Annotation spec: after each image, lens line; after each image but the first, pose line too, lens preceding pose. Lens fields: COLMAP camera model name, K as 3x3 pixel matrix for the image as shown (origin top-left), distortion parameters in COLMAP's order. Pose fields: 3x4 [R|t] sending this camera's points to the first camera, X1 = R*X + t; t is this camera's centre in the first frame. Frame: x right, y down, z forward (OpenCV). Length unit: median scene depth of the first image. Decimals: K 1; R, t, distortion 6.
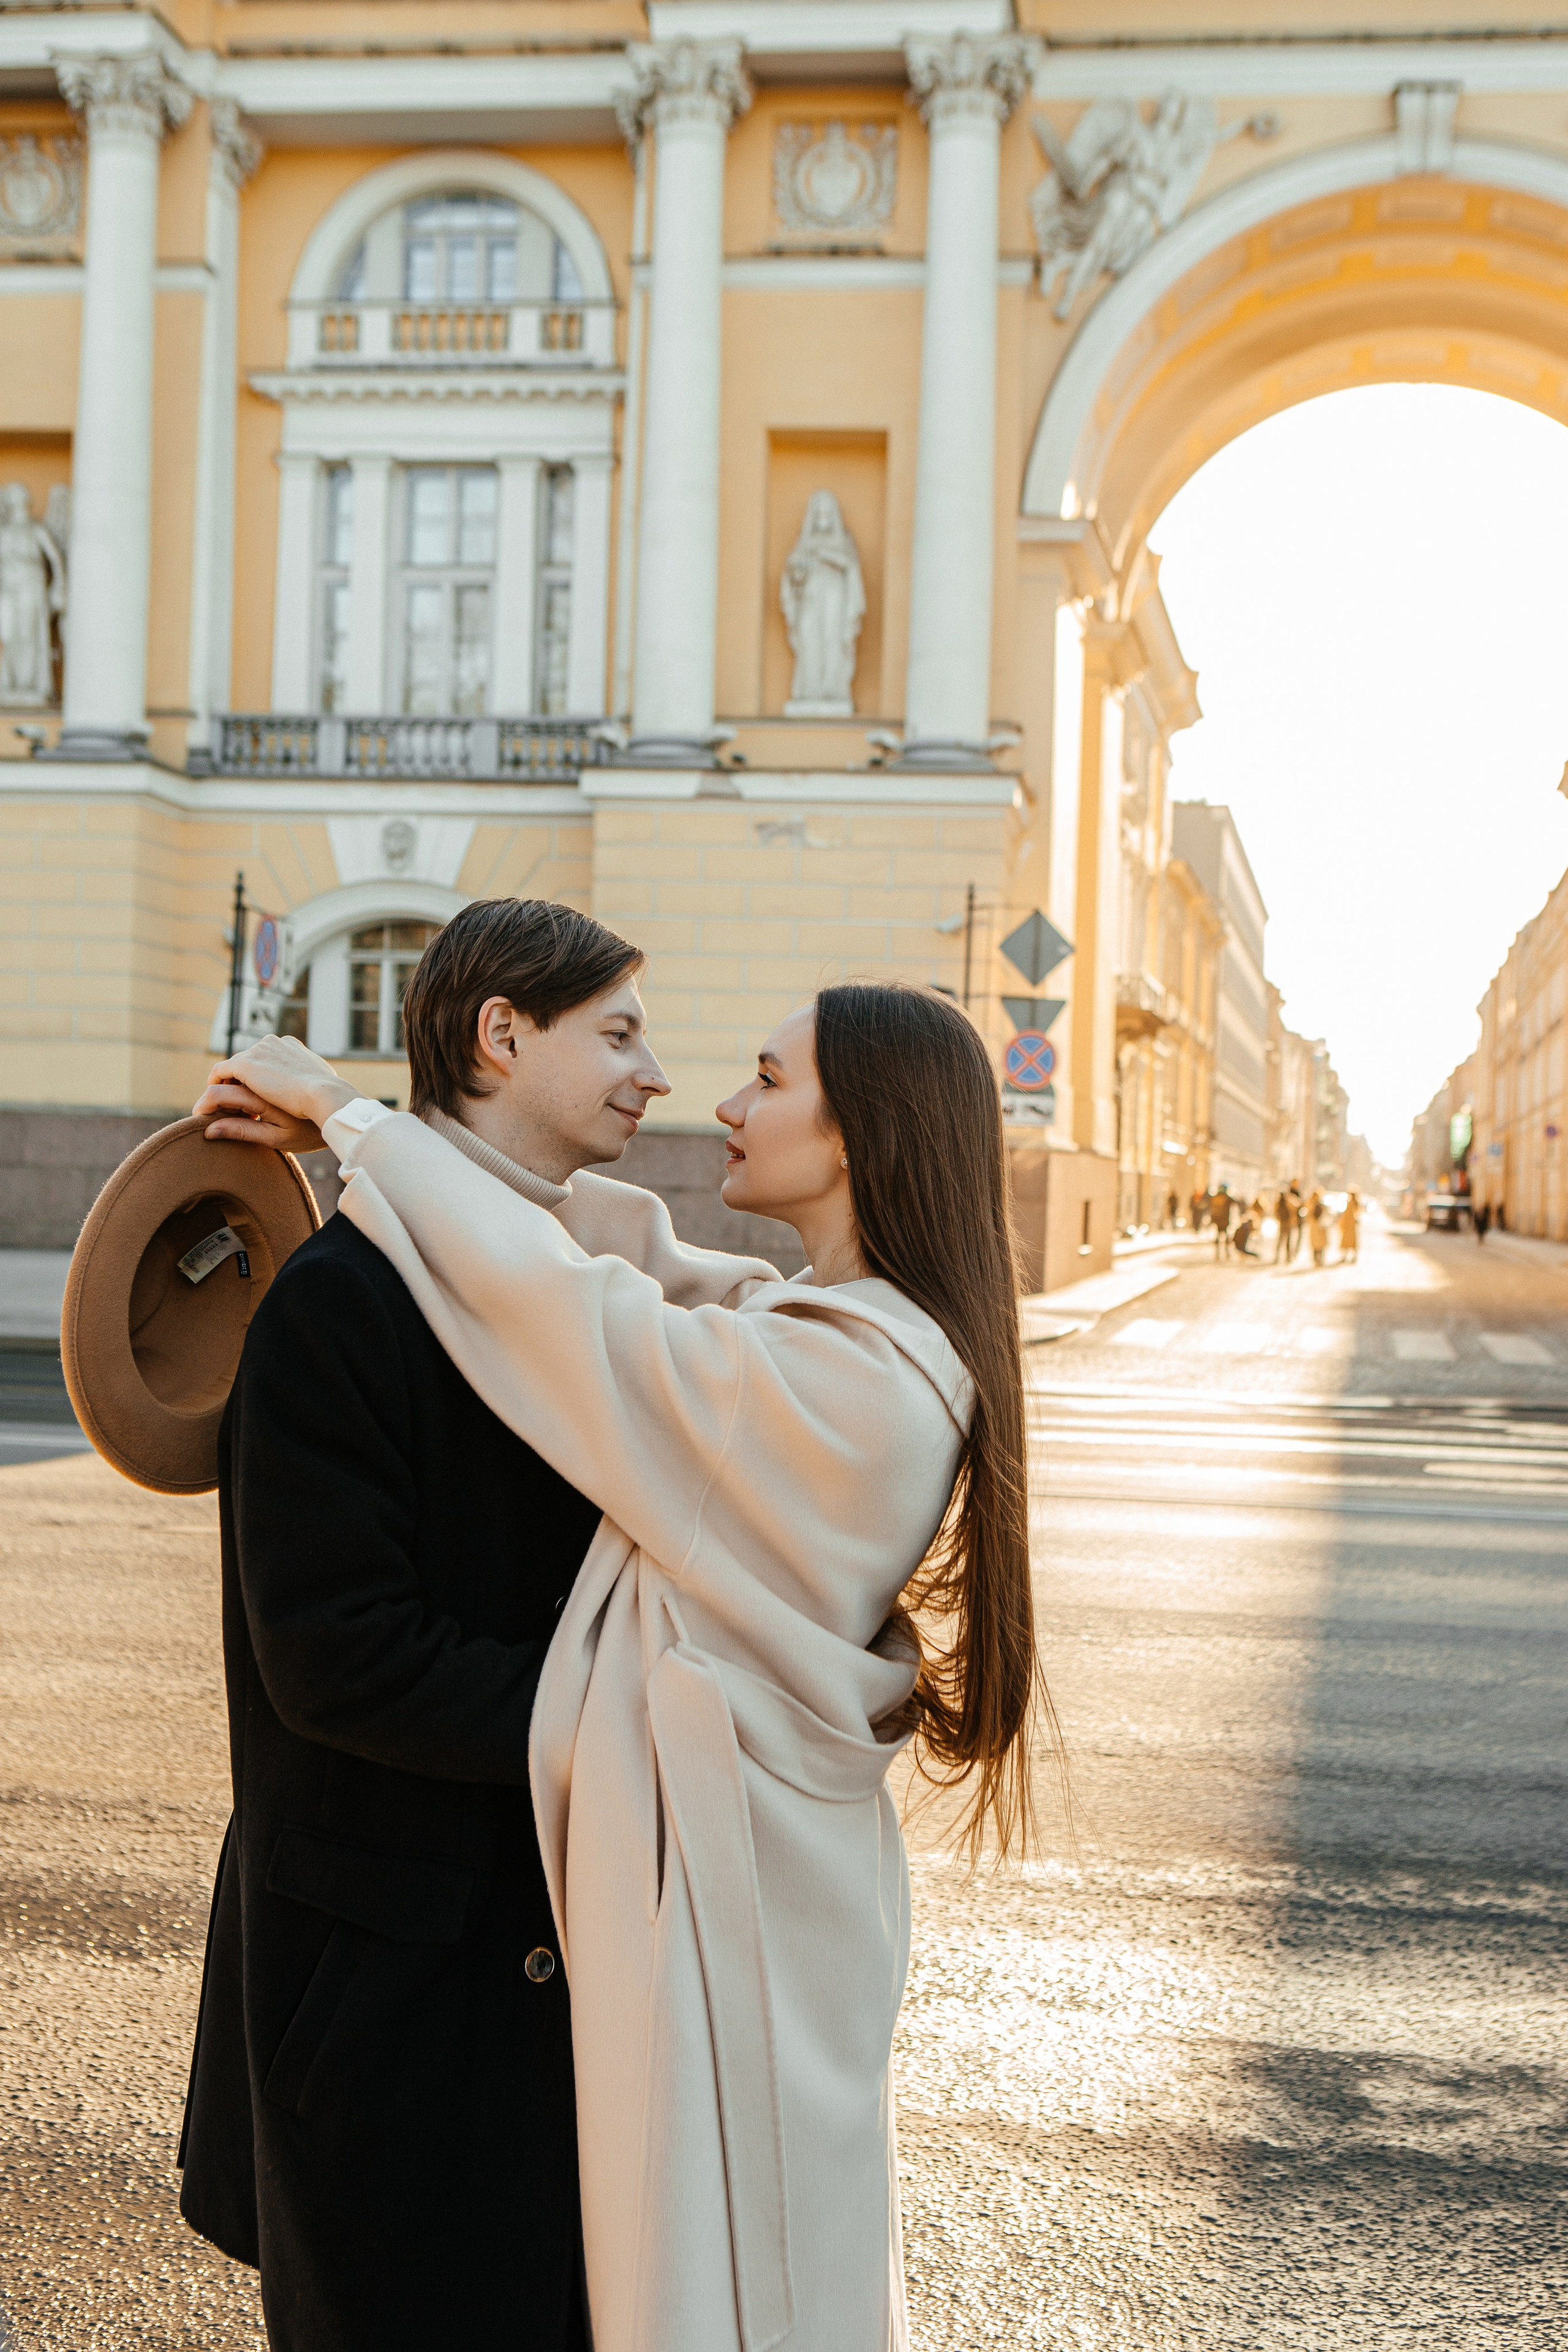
lens RADIAL K [[3044.6, 0, 745.7], [0, 3044.6, 1156.5], [0, 0, 1]] dist [-0.009942, 0.000000]
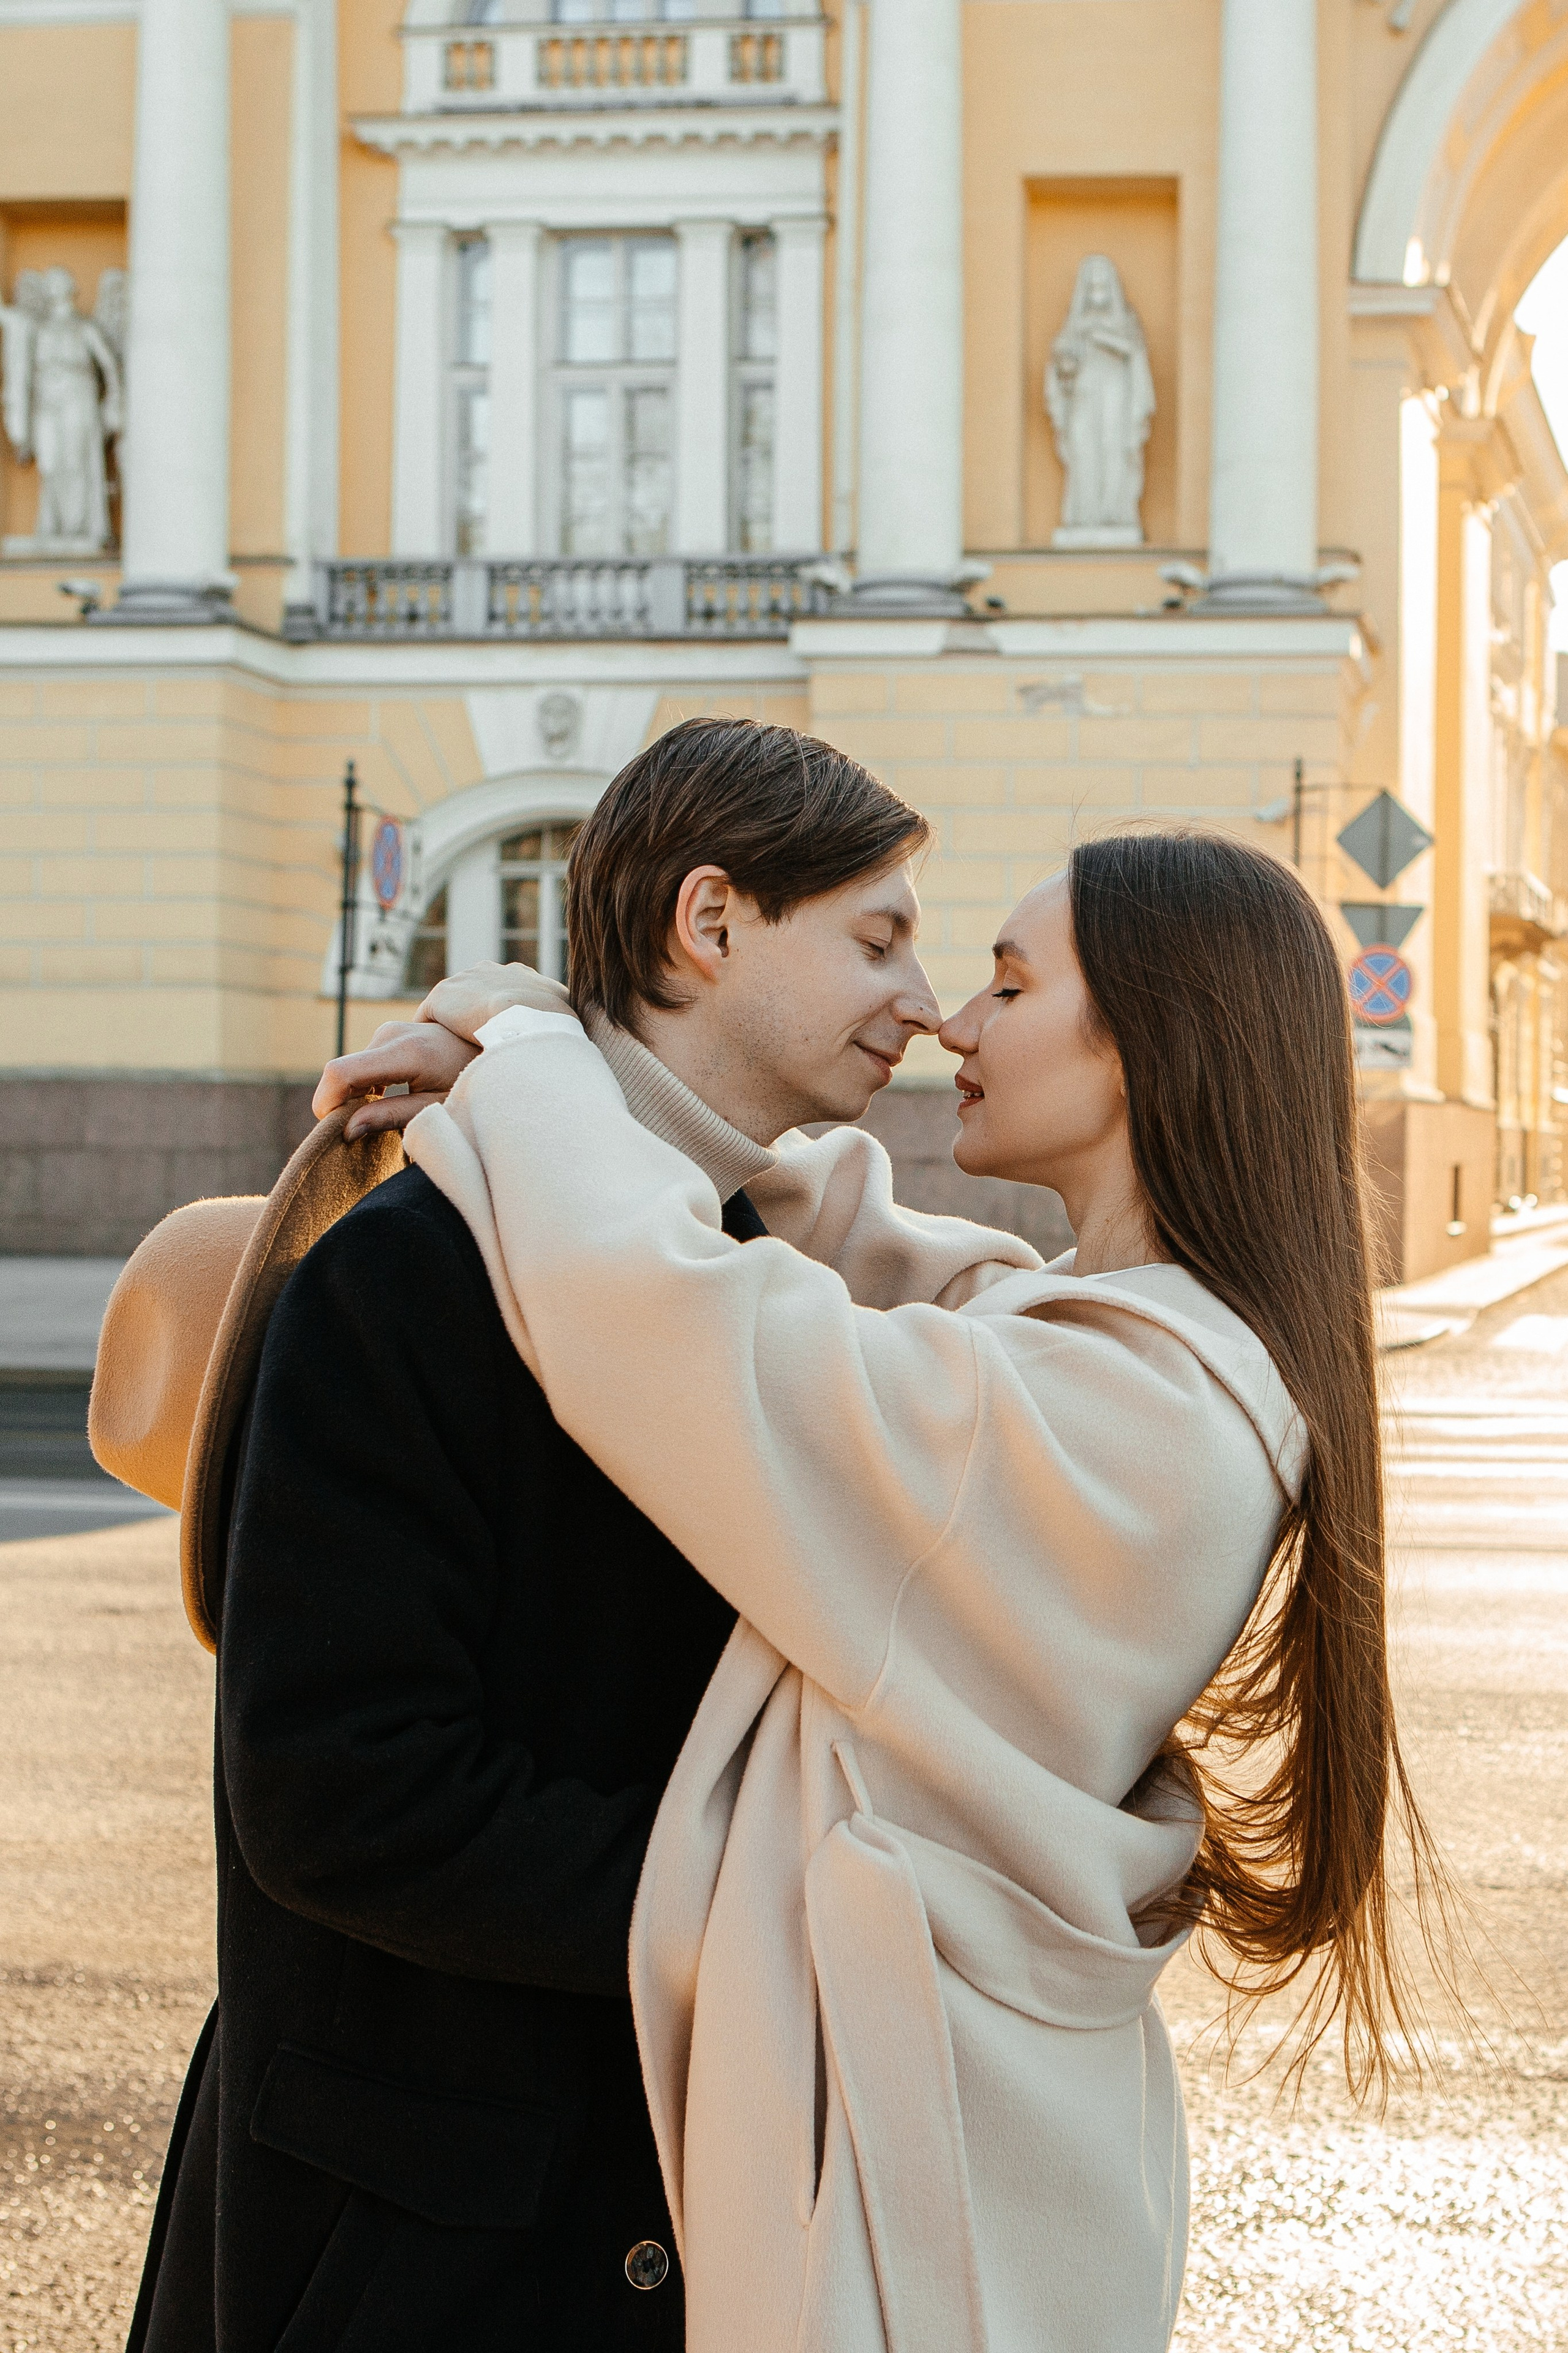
lens RADIAL K [[2630.4, 0, 1123.5], [0, 2630.4, 1226.6], [0, 0, 1]] dist [-0.035041, 0.000000]
pose [[0.999668, -0.021351, 0.014456, 0.017180], [0.021219, 0.999732, 0.009212, 0.022253], [-0.014649, -0.008903, 0.999853, 0.331172]]
